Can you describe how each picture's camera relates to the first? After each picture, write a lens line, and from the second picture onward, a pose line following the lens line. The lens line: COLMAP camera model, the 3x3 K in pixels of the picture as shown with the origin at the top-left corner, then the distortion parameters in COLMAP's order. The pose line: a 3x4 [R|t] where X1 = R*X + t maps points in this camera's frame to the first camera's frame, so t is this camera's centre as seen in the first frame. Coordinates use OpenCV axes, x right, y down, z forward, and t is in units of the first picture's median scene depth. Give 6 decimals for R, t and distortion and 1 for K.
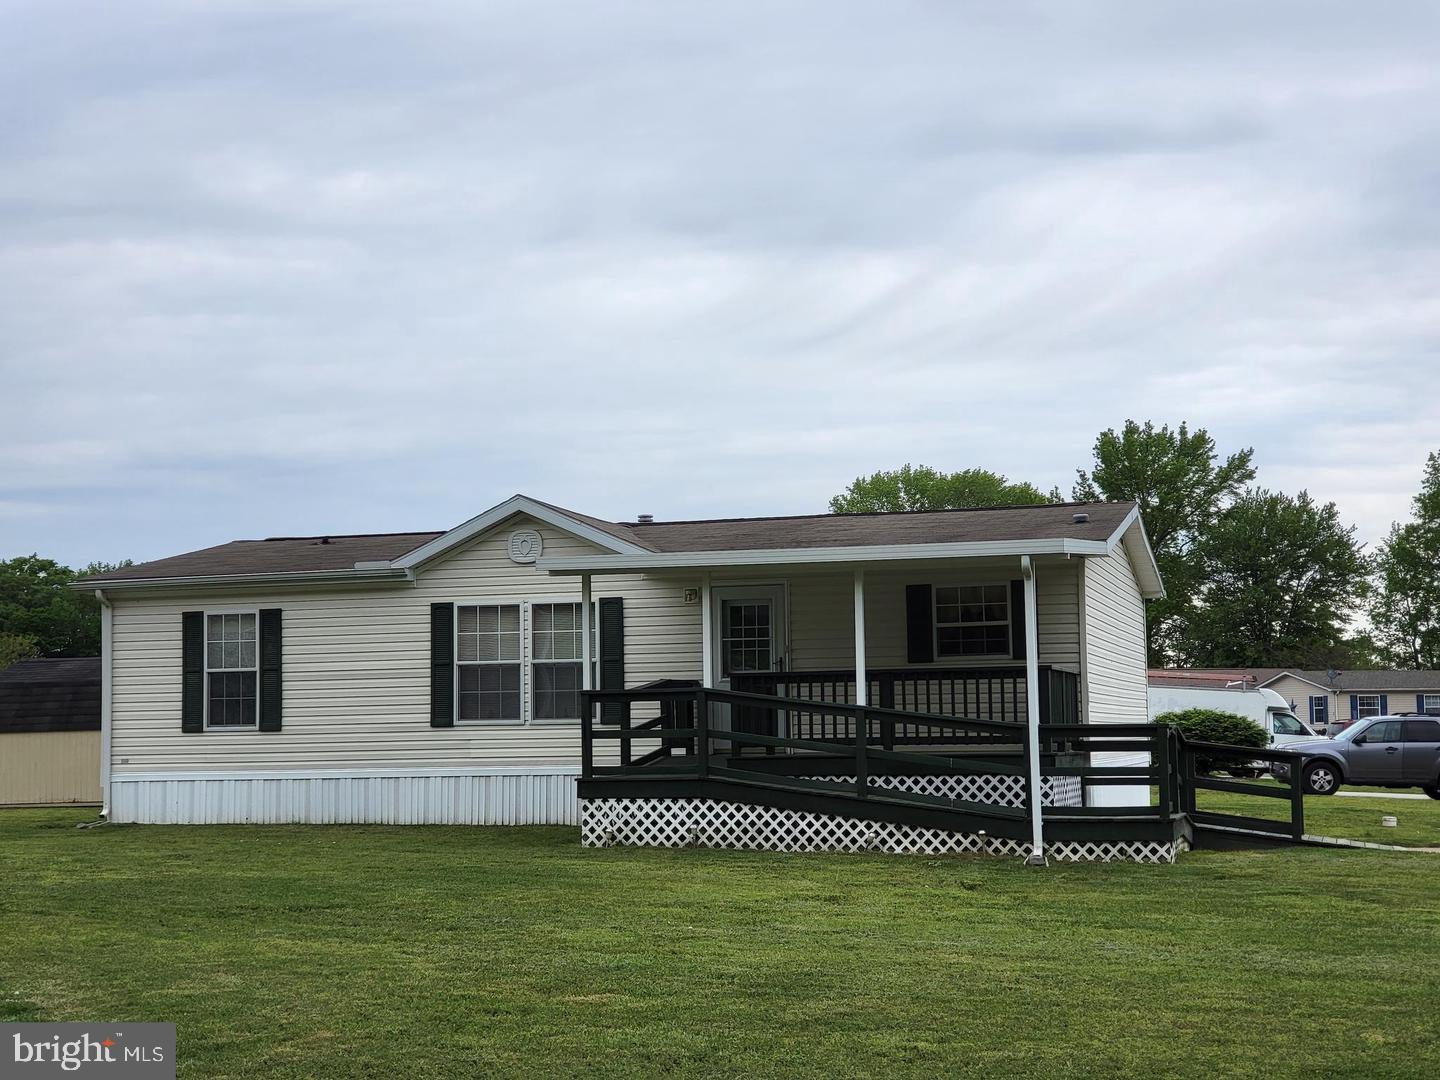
lens RADIAL K [[2204.8, 0, 720.0], [0, 2204.8, 540.0], [0, 0, 1]] dist [0.185415, -0.111913]
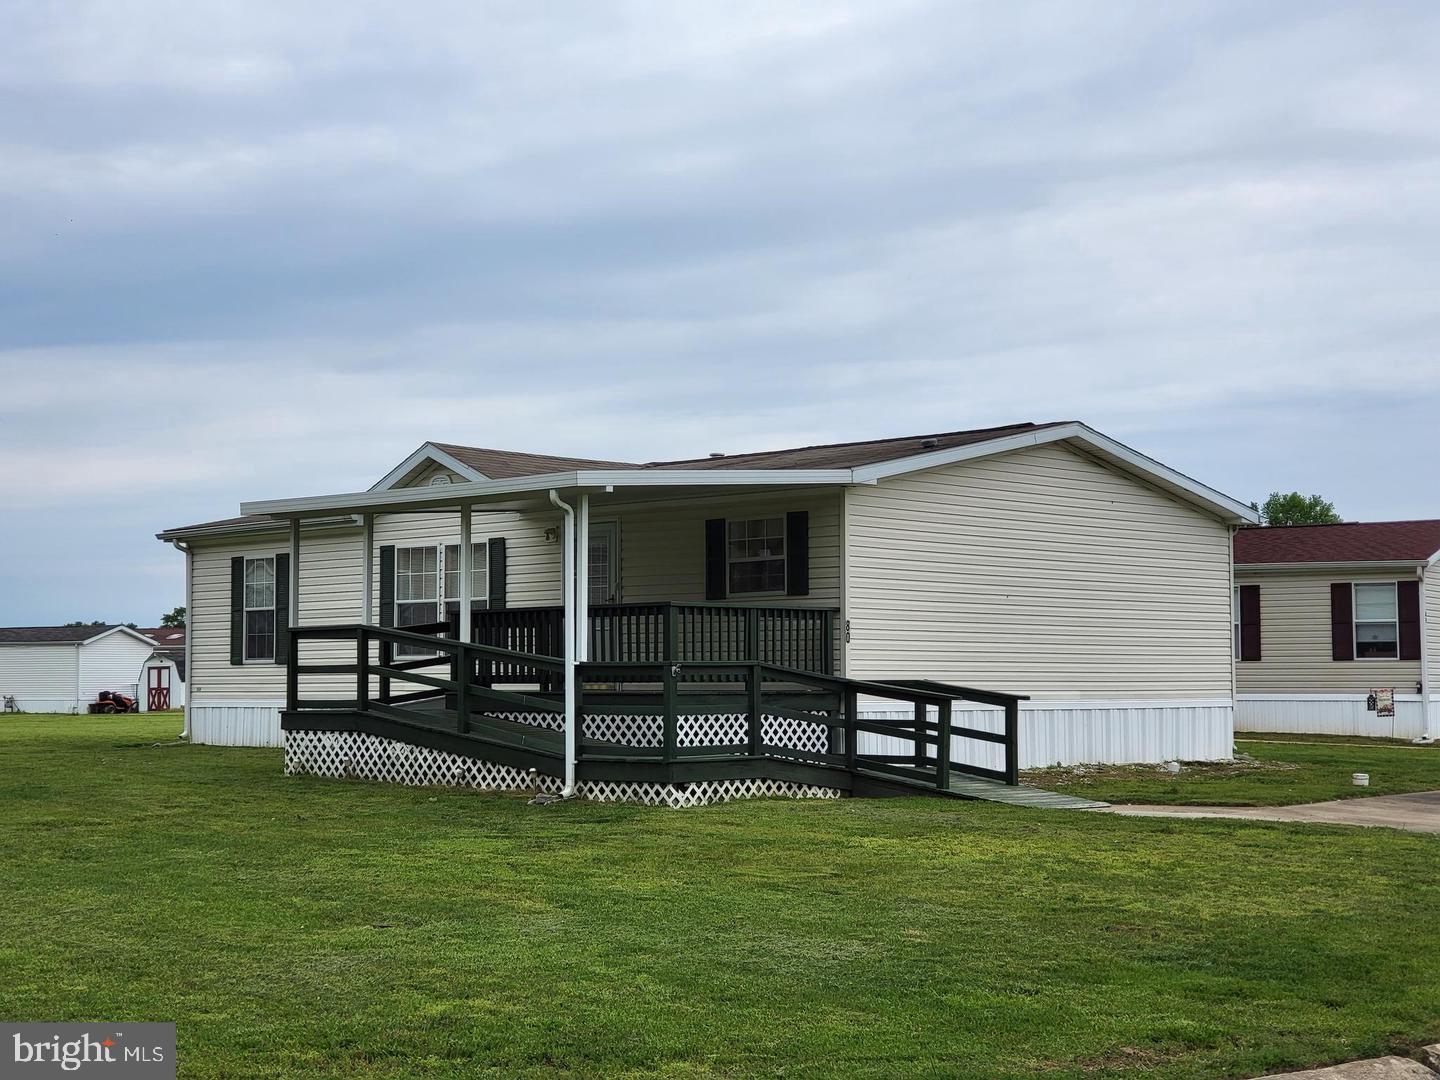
lens RADIAL K [[2204.8, 0, 720.0], [0, 2204.8, 540.0], [0, 0, 1]] dist [0.185415, -0.111913]
pose [[0.883488, -0.018488, -0.468088, 0.517675], [0.031244, 0.999322, 0.019501, 0.009932], [0.467410, -0.031854, 0.883467, 0.134217]]
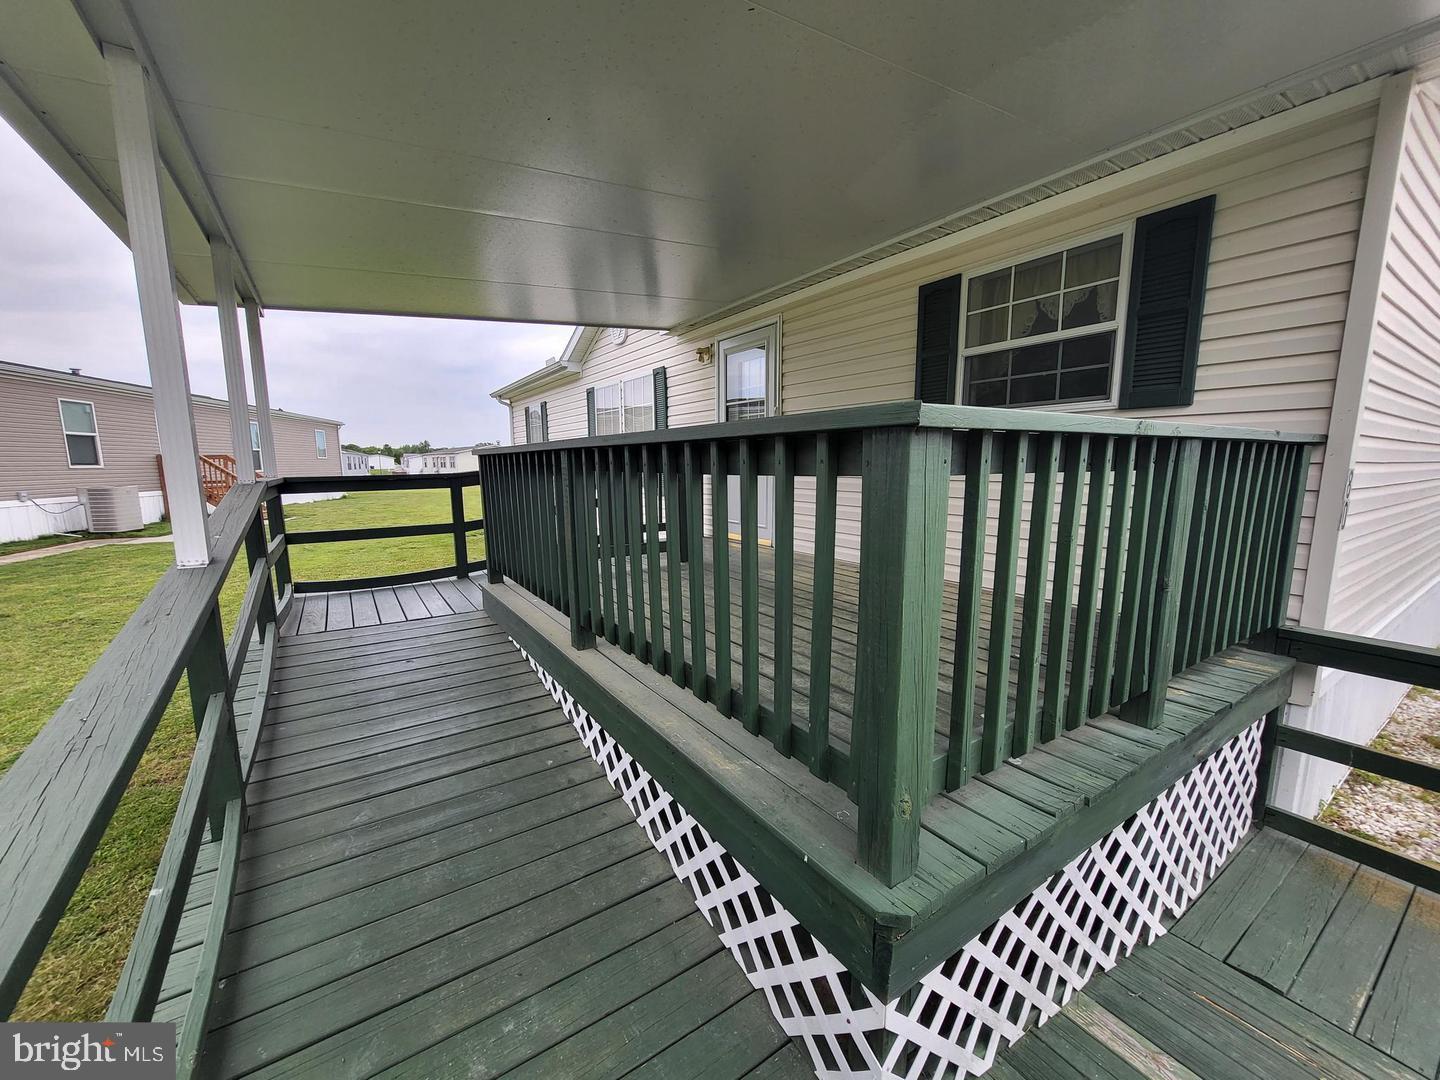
lens RADIAL K [[573.6, 0, 712.2], [0, 573.6, 547.2], [0, 0, 1]] dist [0.000882, 0.000198]
pose [[0.755508, 0.104672, -0.646724, 0.138418], [0.054421, 0.973716, 0.221170, 0.047716], [0.652875, -0.202291, 0.729954, 0.801091]]
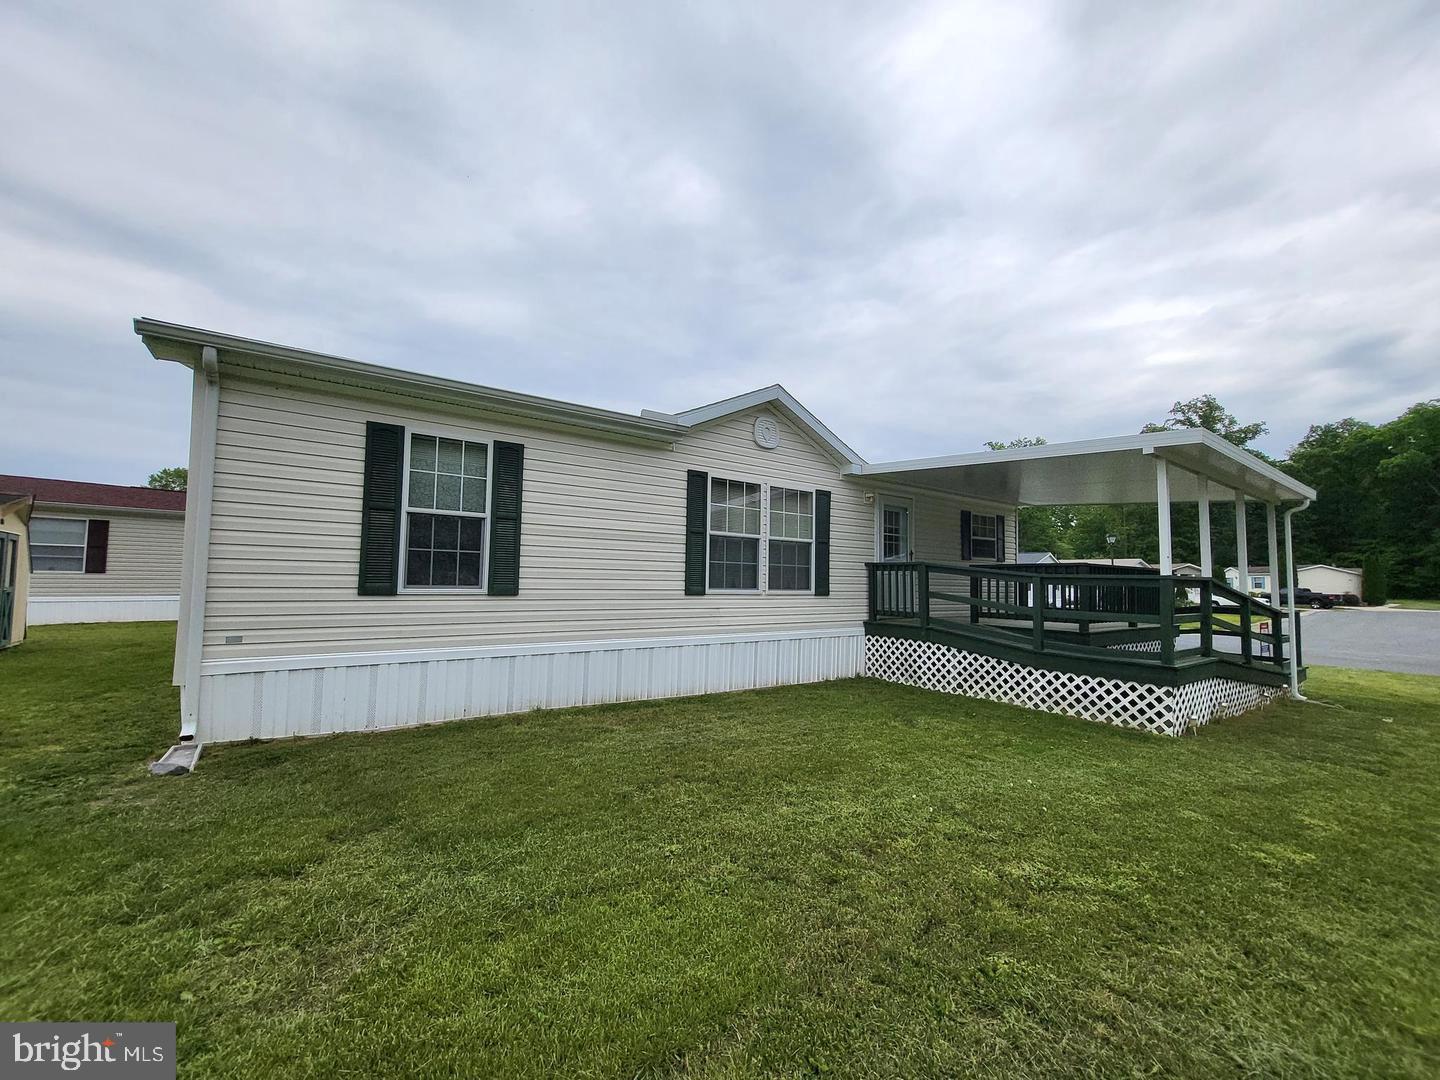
lens RADIAL K [[573.6, 0, 712.2], [0, 573.6, 547.2], [0, 0, 1]] dist [0.000882, 0.000198]
pose [[0.623436, 0.072005, 0.778552, -0.323009], [-0.096645, 0.995211, -0.014653, 0.066196], [-0.775879, -0.066108, 0.627409, 0.835104]]
